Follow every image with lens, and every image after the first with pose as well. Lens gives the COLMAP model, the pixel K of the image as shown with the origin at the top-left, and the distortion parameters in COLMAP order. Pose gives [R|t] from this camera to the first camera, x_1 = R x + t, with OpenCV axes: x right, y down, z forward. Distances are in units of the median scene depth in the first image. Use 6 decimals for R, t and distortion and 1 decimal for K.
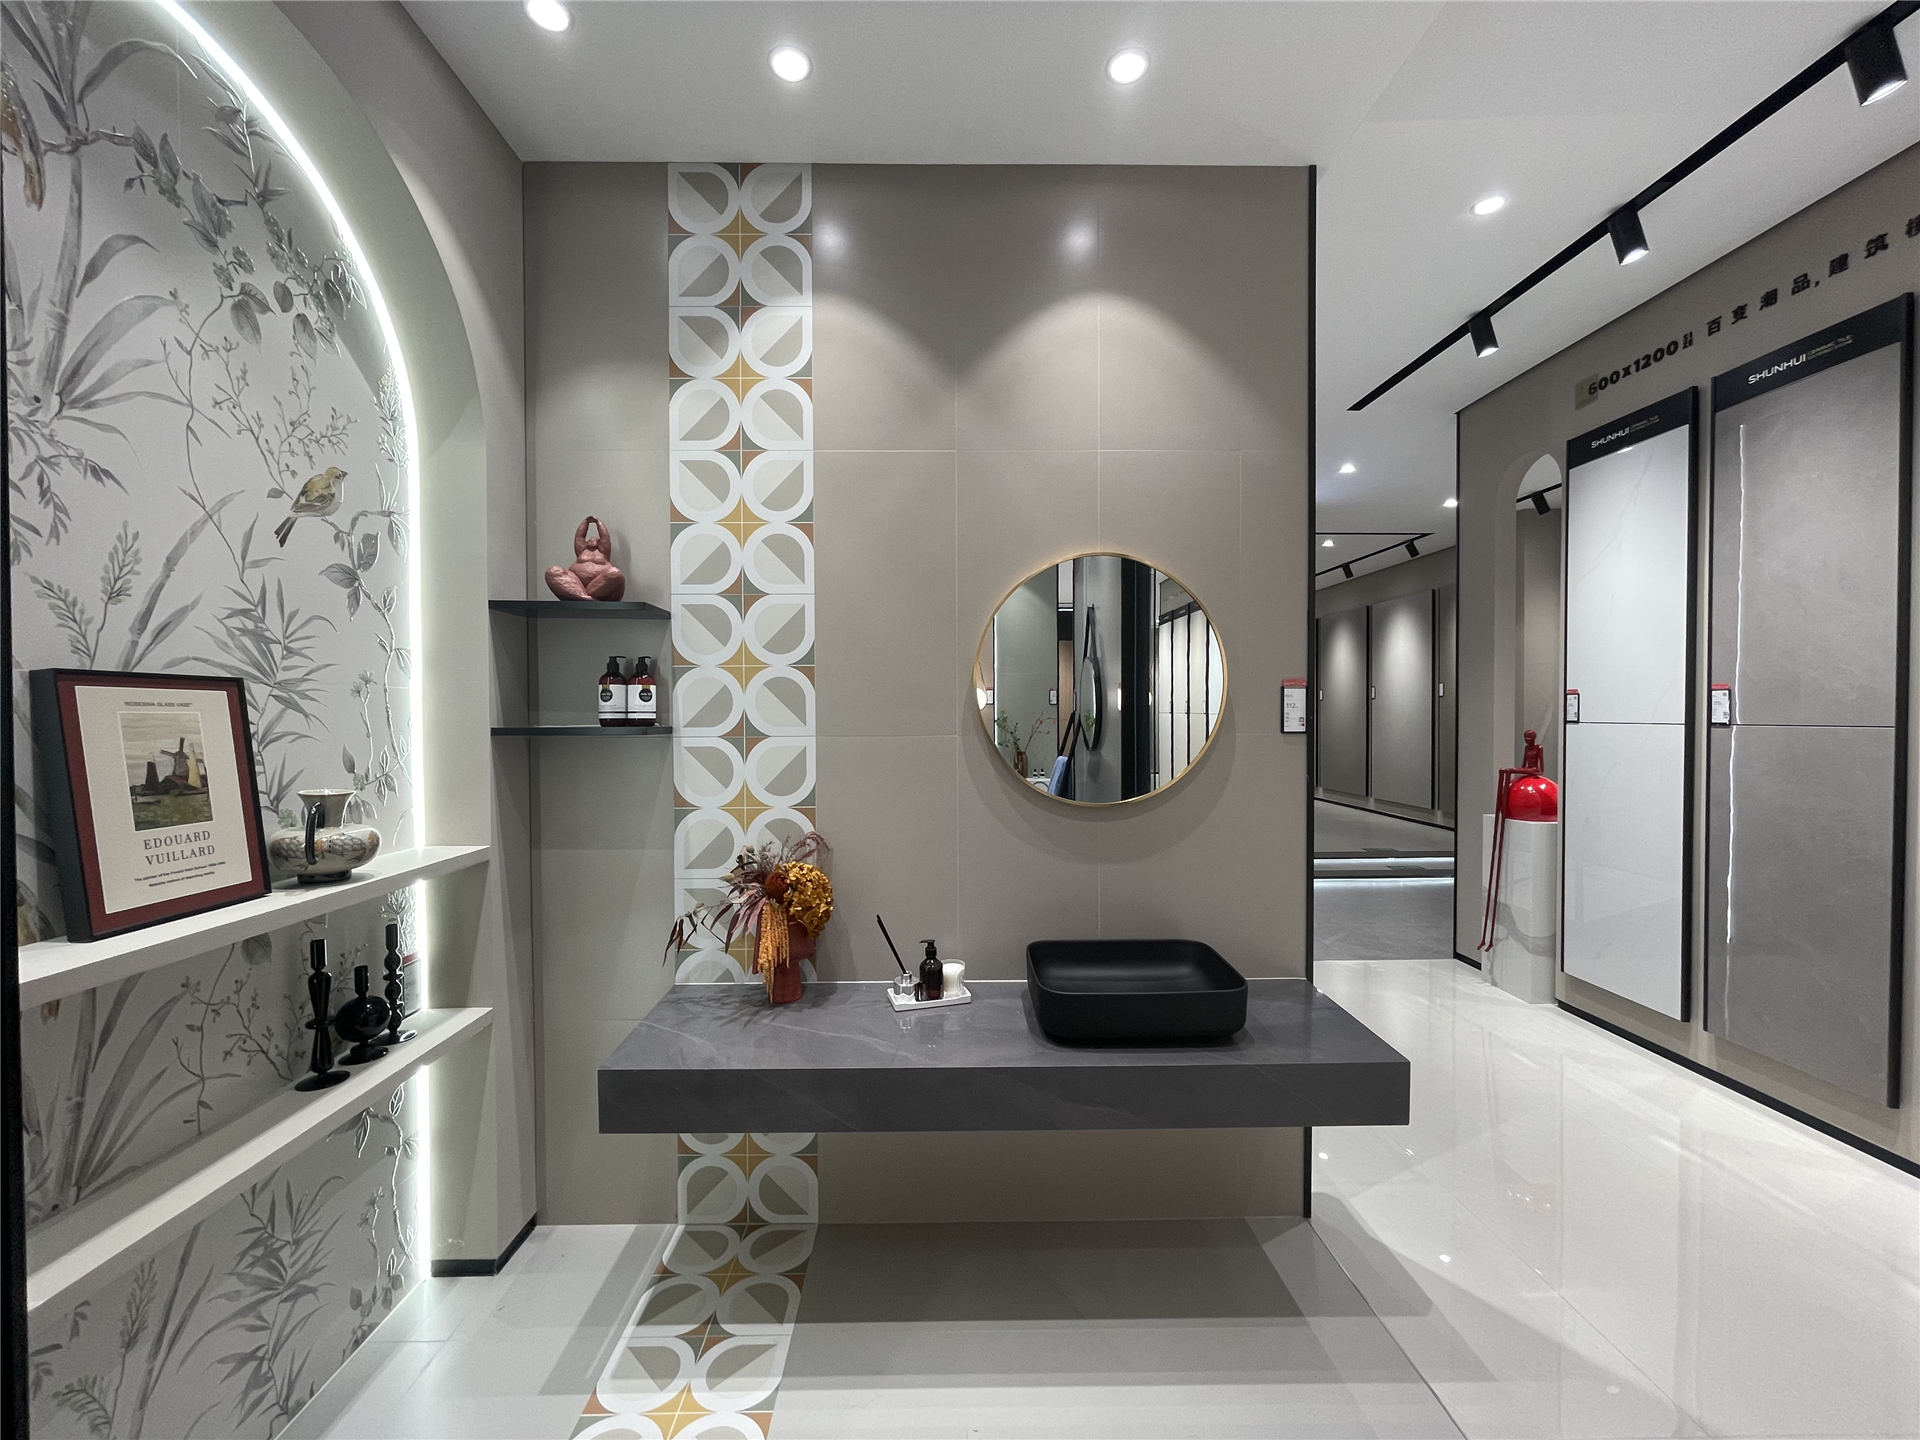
lens RADIAL K [[776.5, 0, 944.7], [0, 776.5, 726.6], [0, 0, 1]] dist [-0.002558, 0.000563]
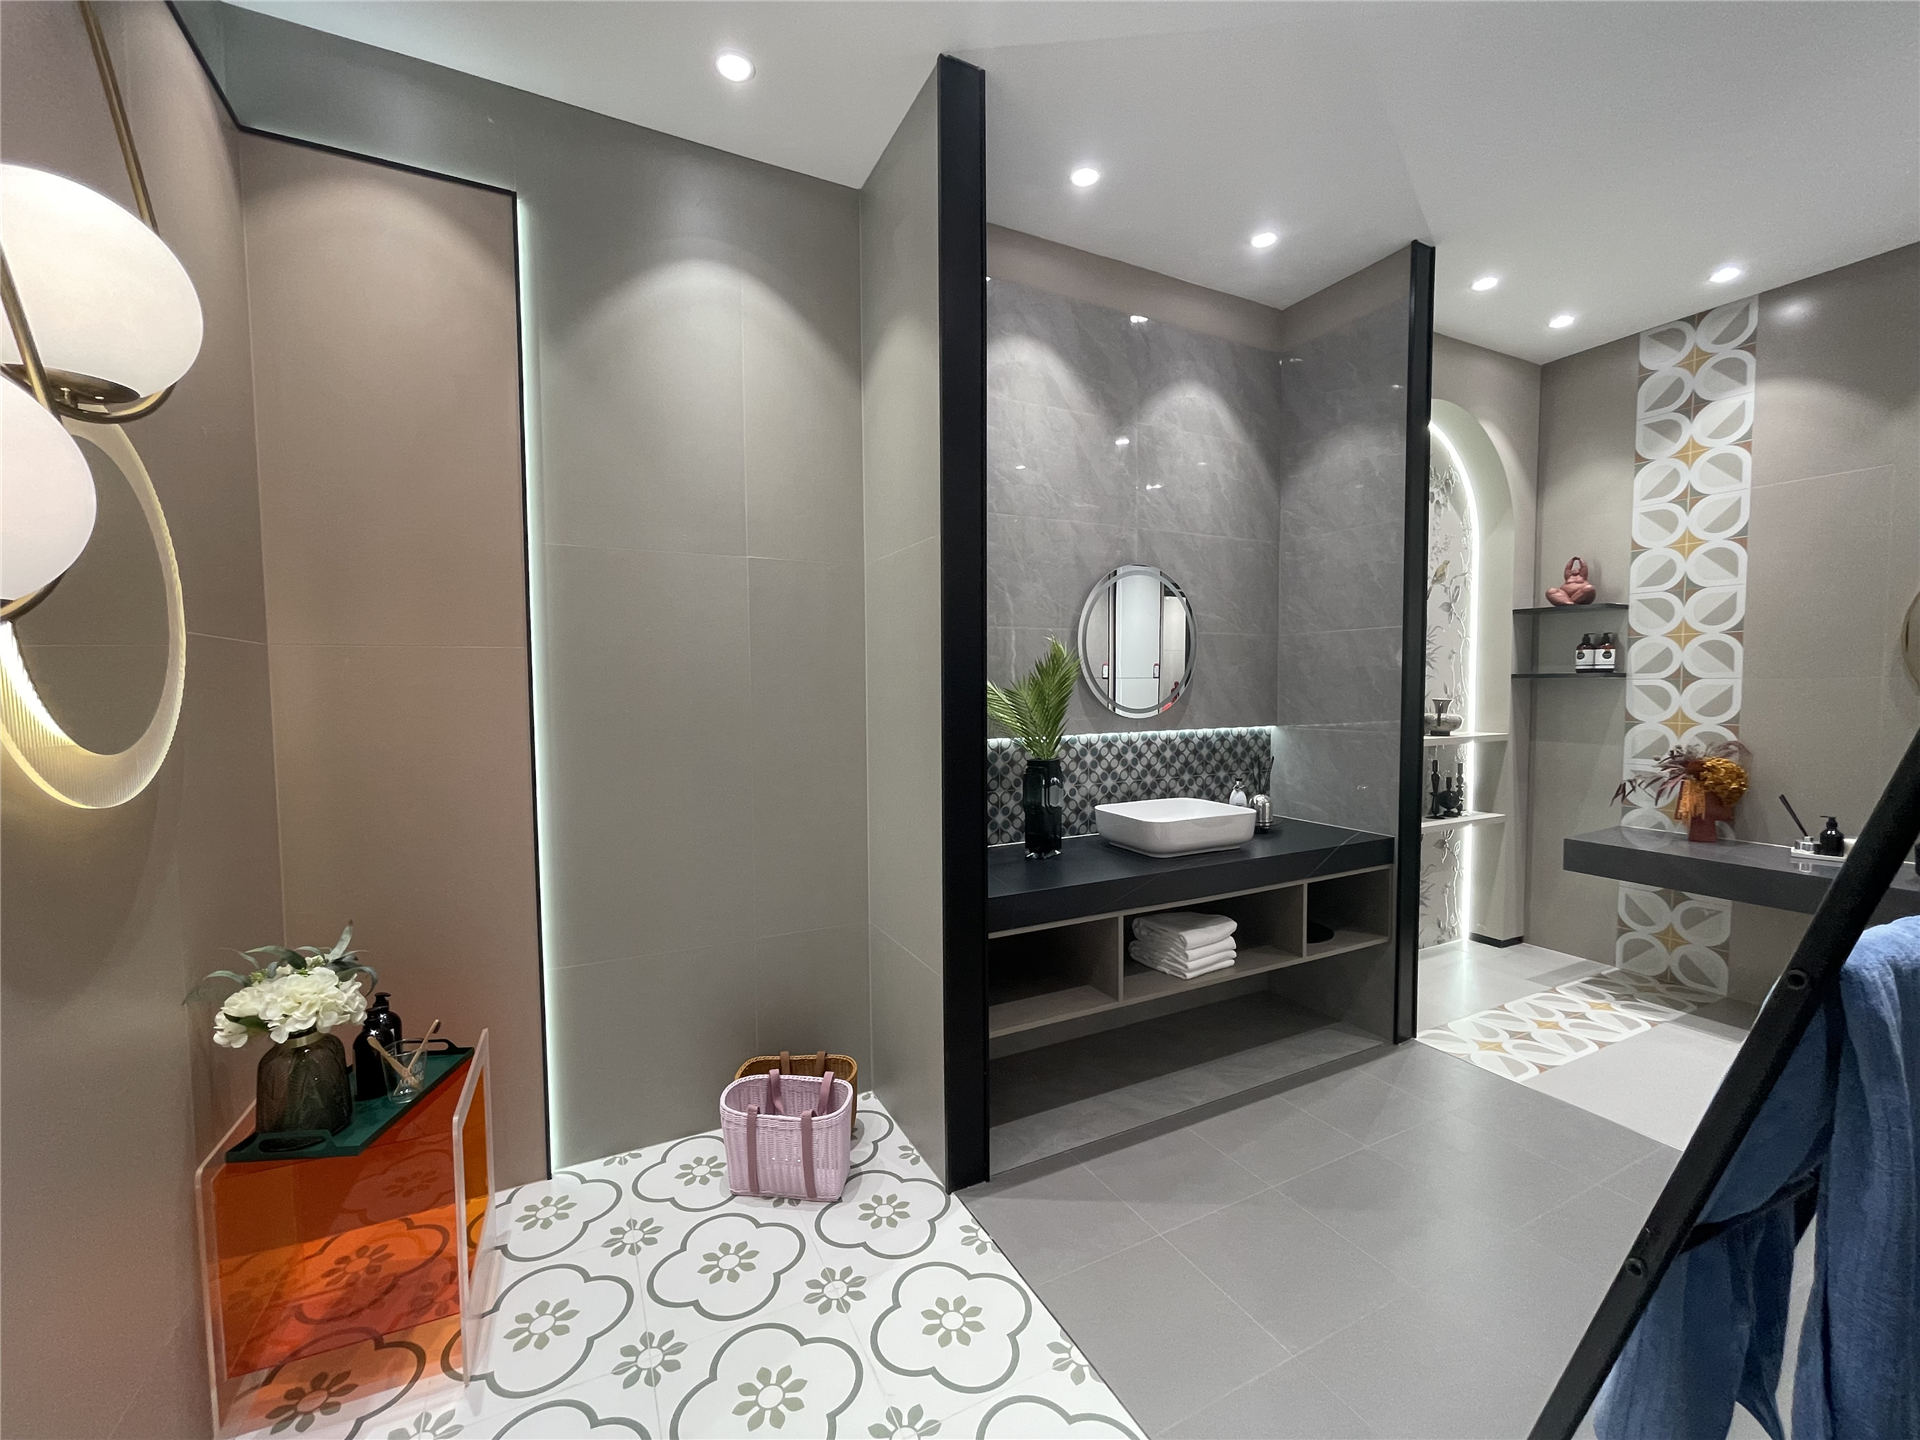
lens RADIAL K [[776.5, 0, 944.7], [0, 776.5, 726.6], [0, 0, 1]] dist [-0.002558, 0.000563]
pose [[0.439510, 0.047446, -0.896984, 0.546770], [-0.010024, 0.998801, 0.047921, 0.053196], [0.898182, -0.012070, 0.439459, -1.139596]]
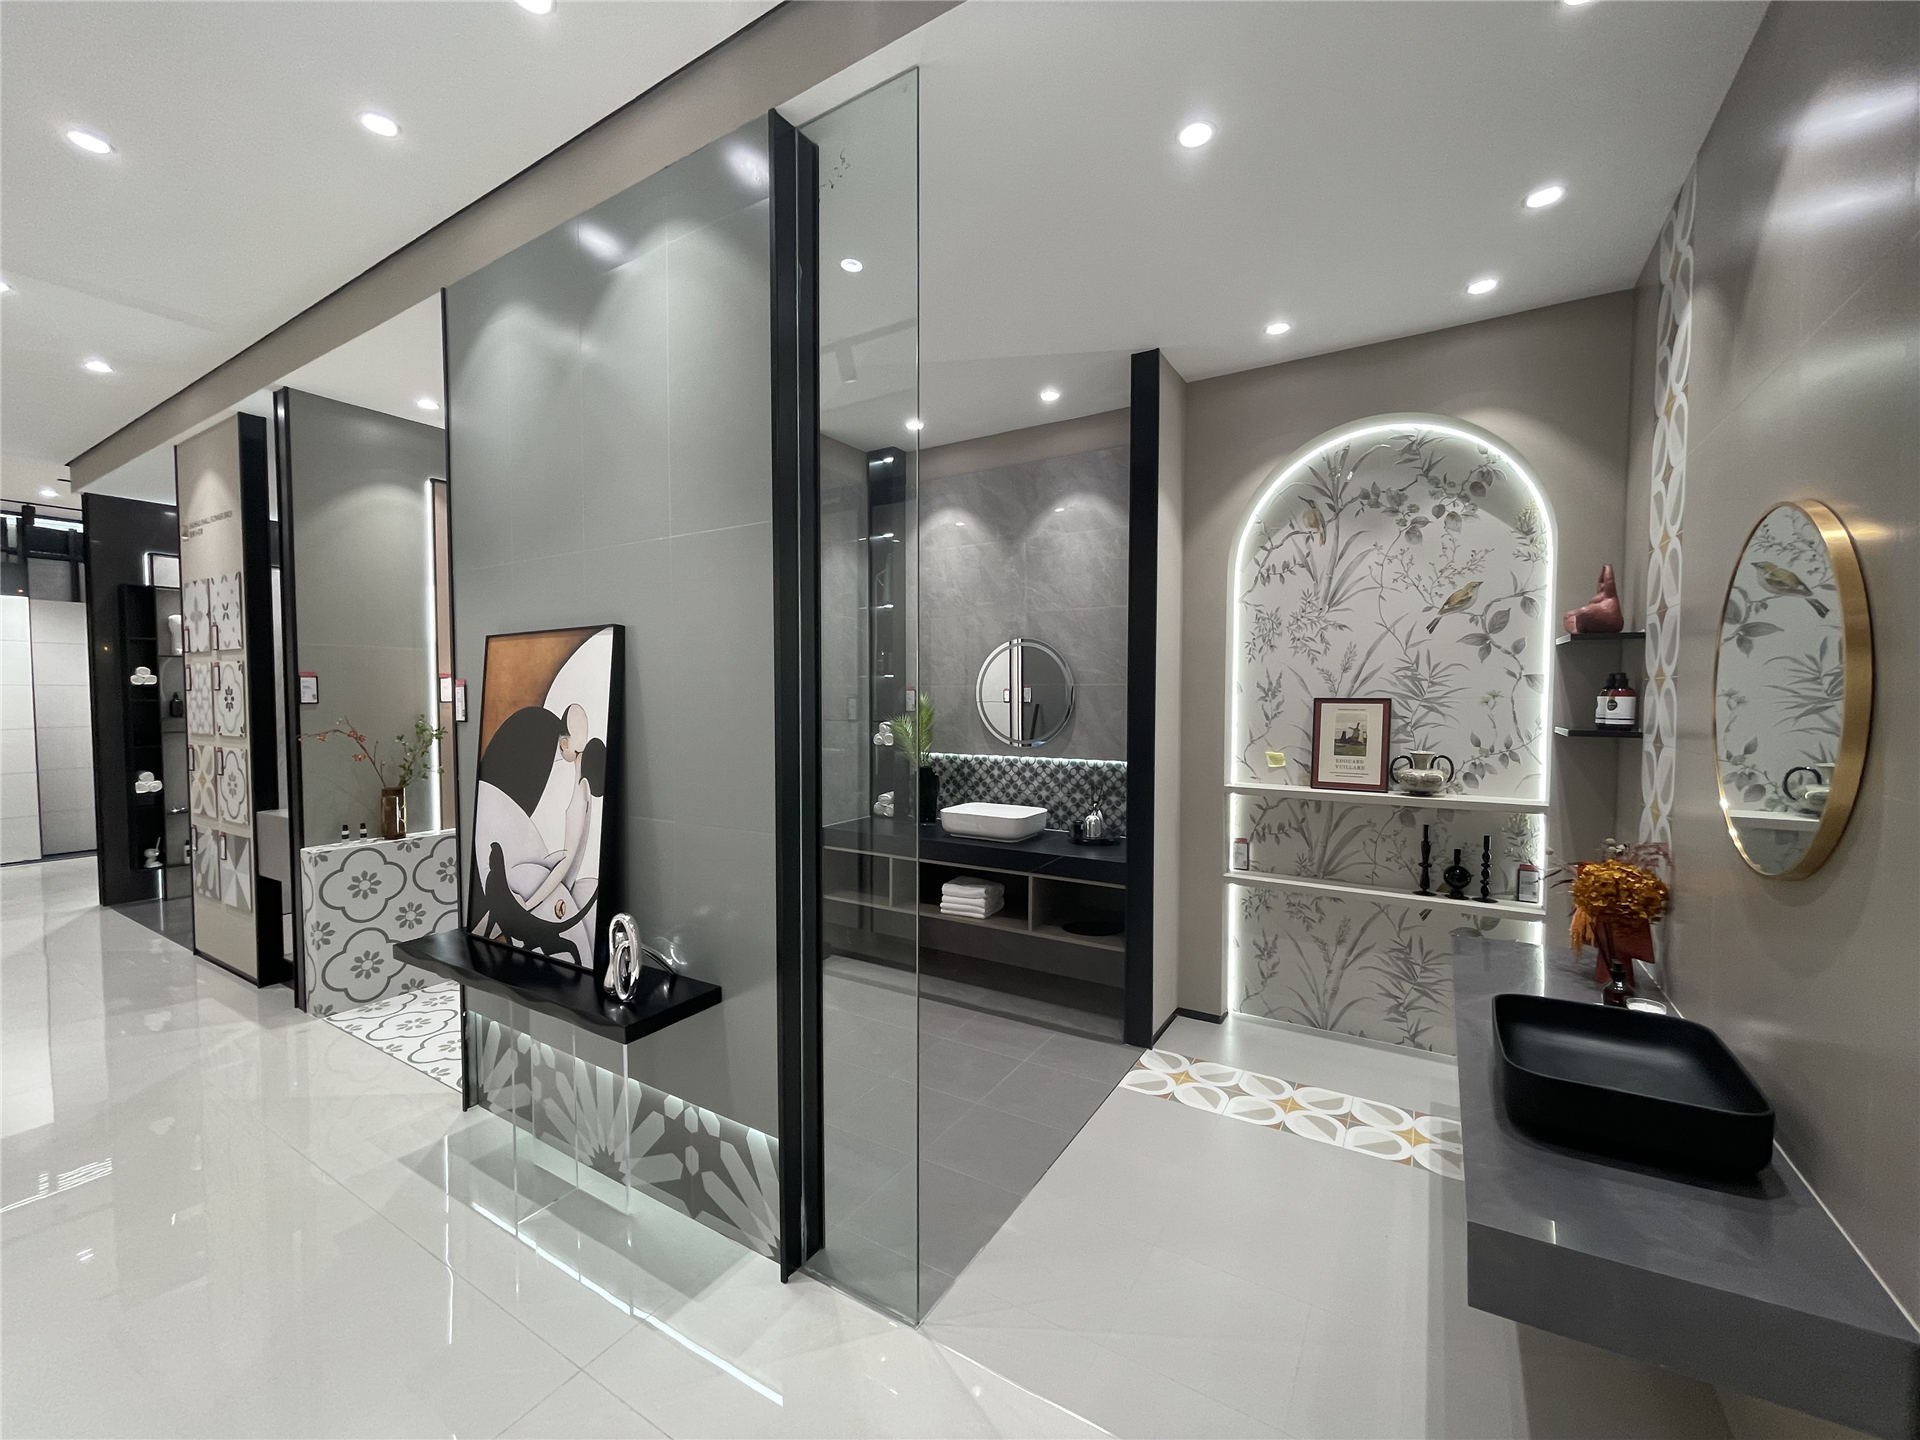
lens RADIAL K [[776.5, 0, 944.7], [0, 776.5, 726.6], [0, 0, 1]] dist [-0.002558, 0.000563]
pose [[-0.544293, 0.039115, -0.837983, 1.238117], [-0.012188, 0.998438, 0.054521, -0.061964], [0.838807, 0.039889, -0.542966, 0.804841]]
